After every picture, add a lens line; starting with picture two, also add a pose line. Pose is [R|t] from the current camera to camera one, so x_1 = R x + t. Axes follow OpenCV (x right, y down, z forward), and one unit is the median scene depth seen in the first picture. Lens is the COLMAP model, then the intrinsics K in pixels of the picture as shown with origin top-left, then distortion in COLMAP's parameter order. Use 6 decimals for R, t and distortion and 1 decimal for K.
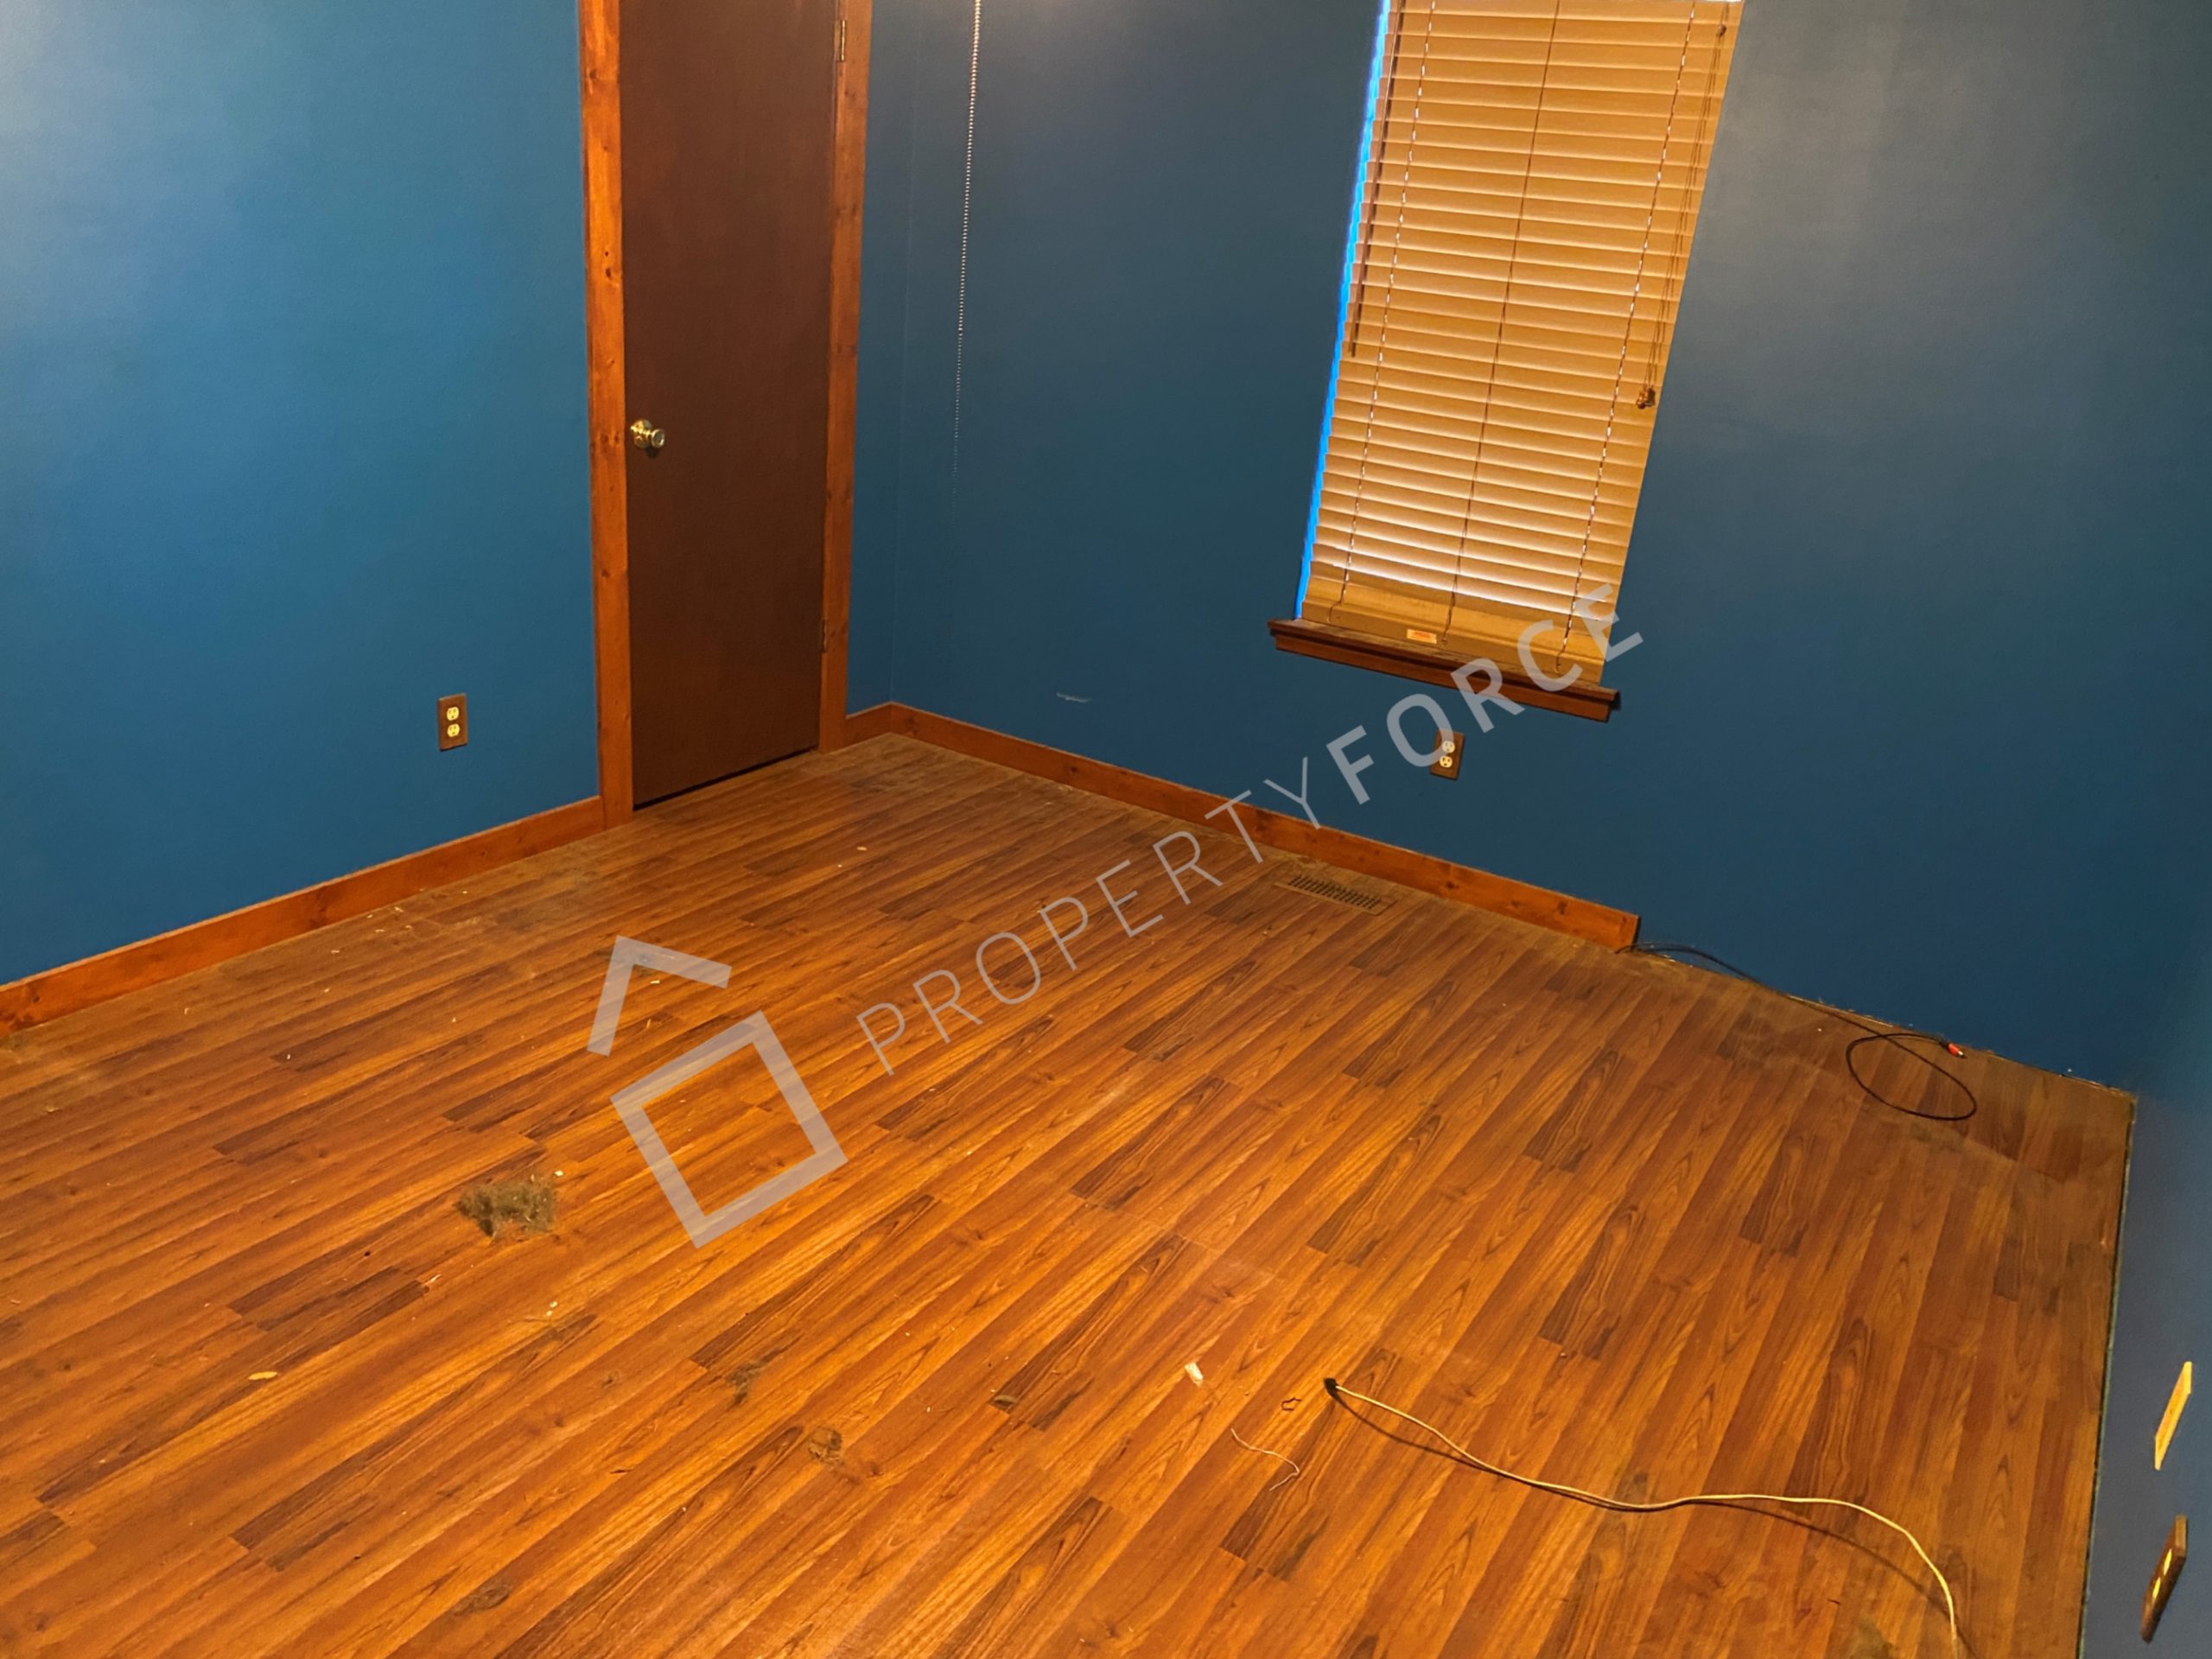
lens RADIAL K [[1690.7, 0, 1108.4], [0, 1690.7, 820.8], [0, 0, 1]] dist [0.002989, 0.003585]
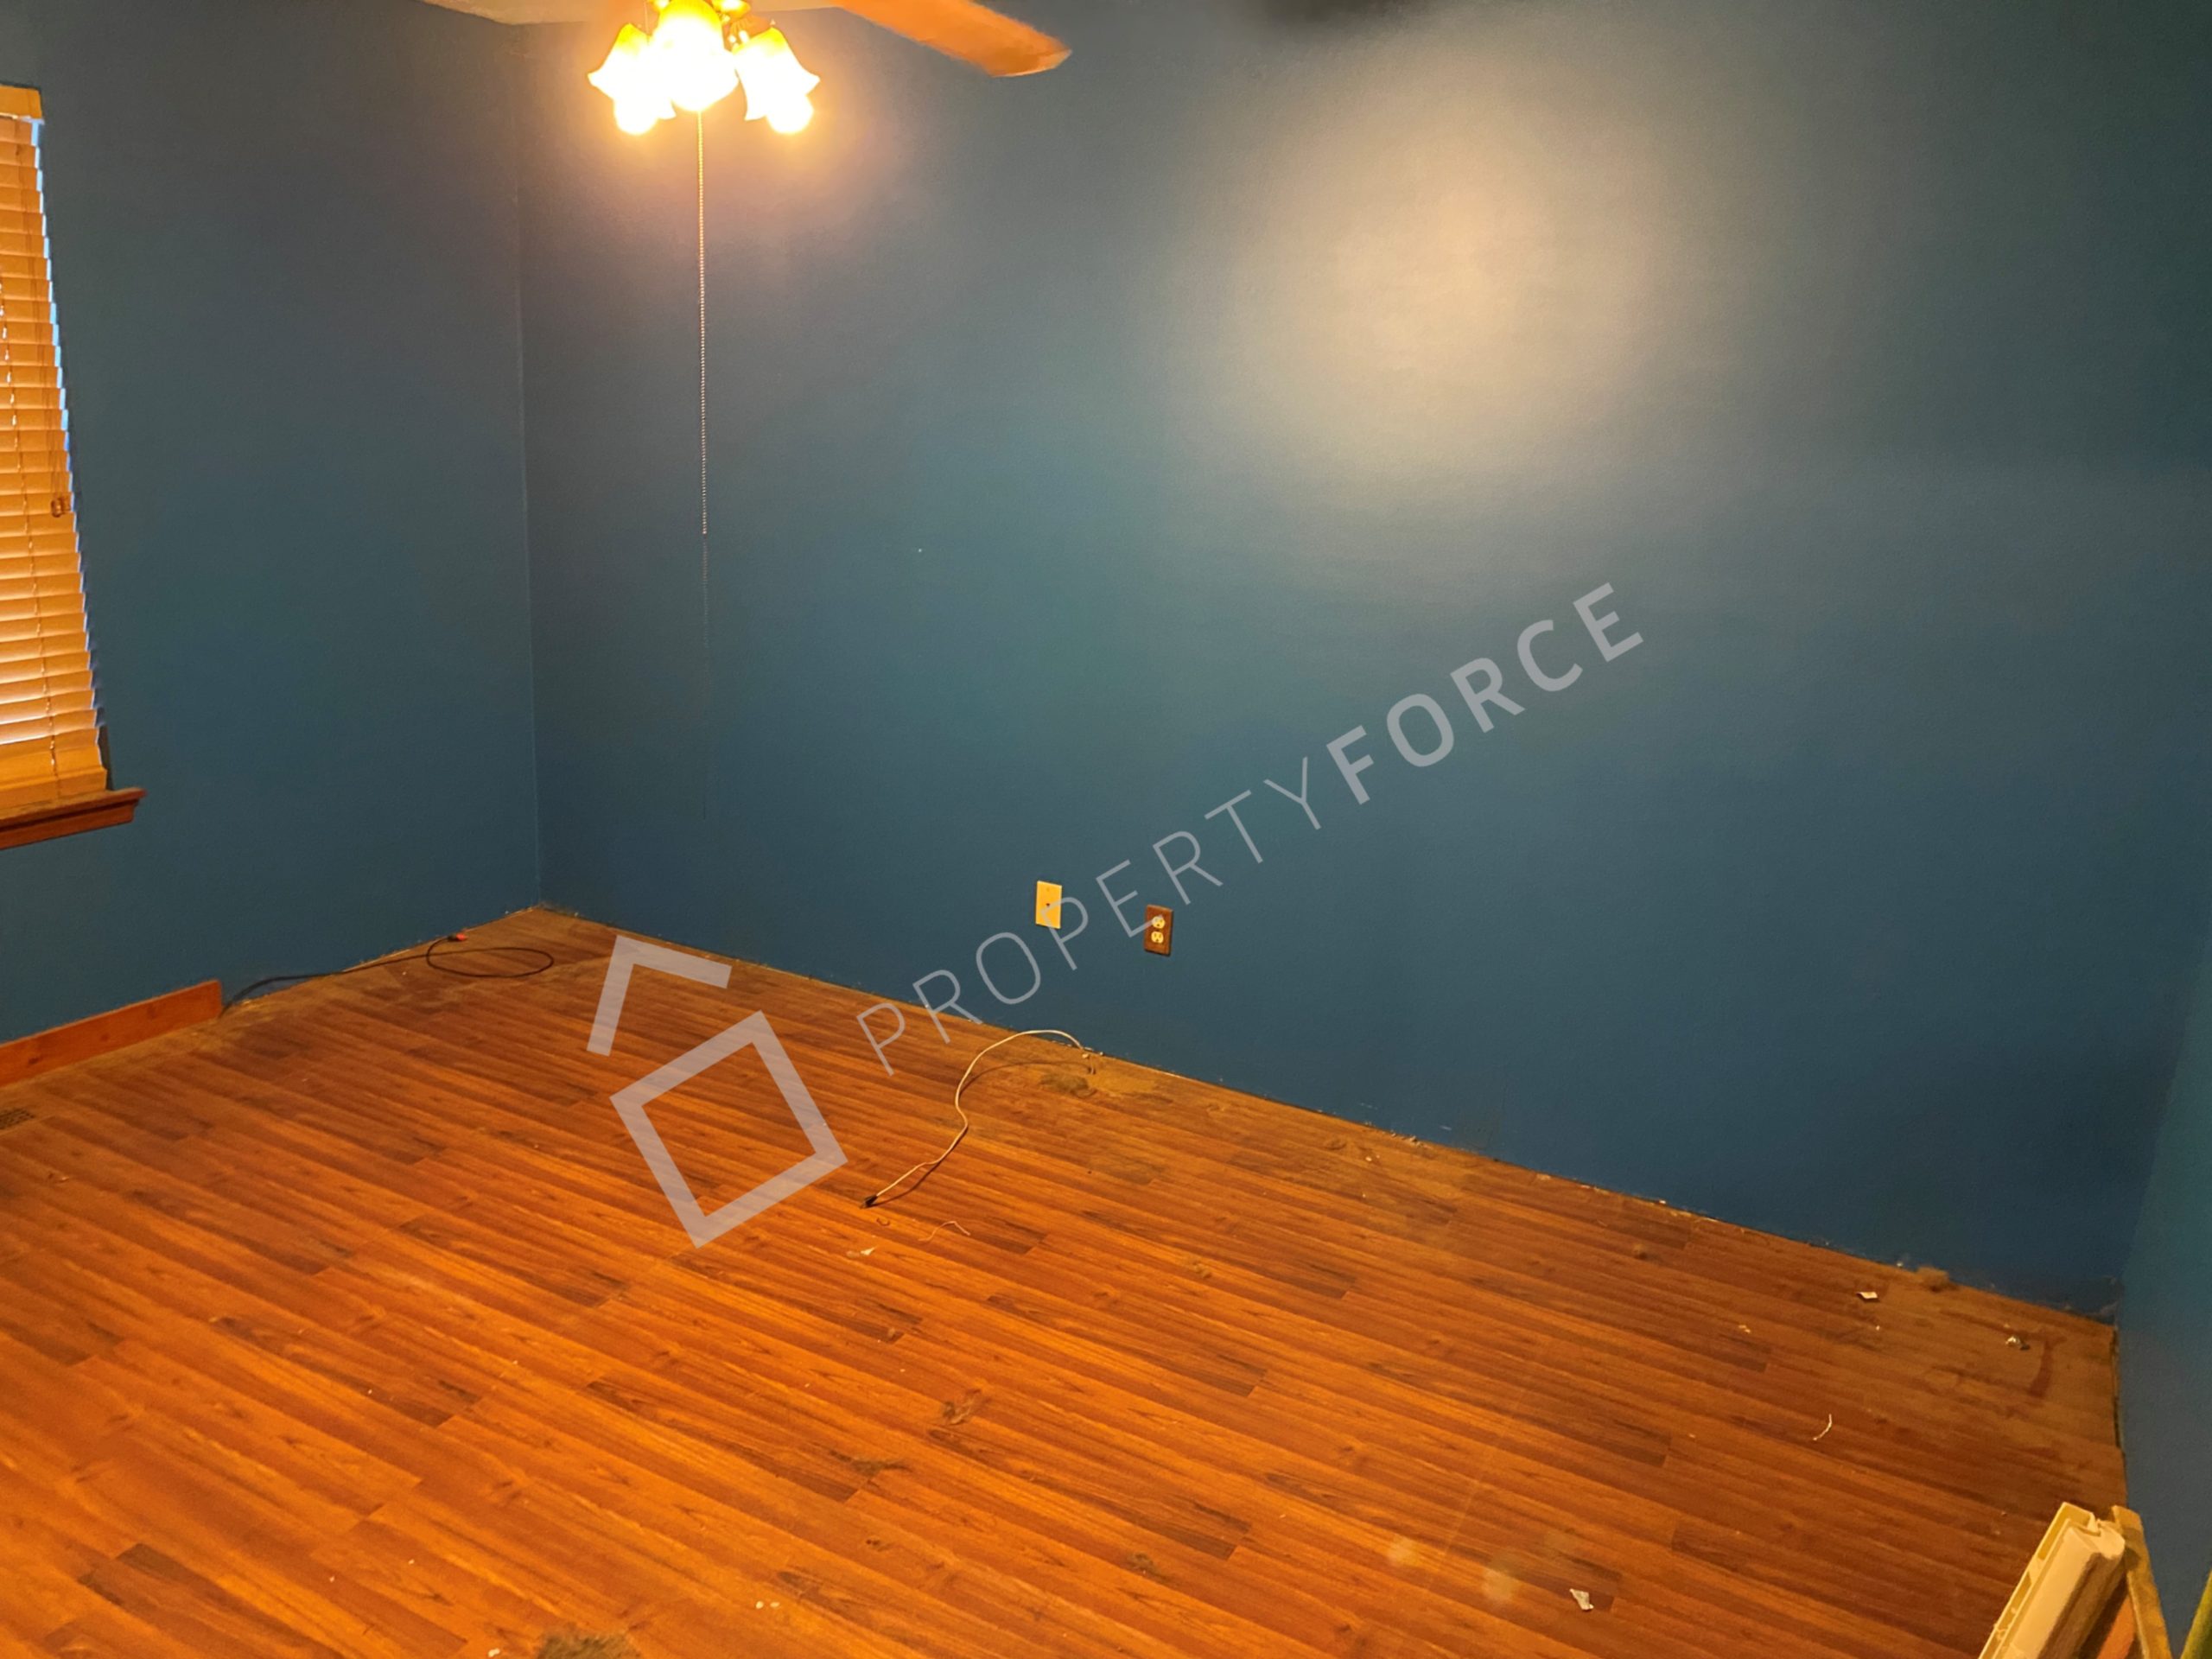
lens RADIAL K [[1690.7, 0, 1108.4], [0, 1690.7, 820.8], [0, 0, 1]] dist [0.002989, 0.003585]
pose [[-0.070820, -0.348154, 0.934759, -0.828767], [0.285458, 0.890845, 0.353425, -0.300485], [-0.955771, 0.291864, 0.036294, 0.494813]]
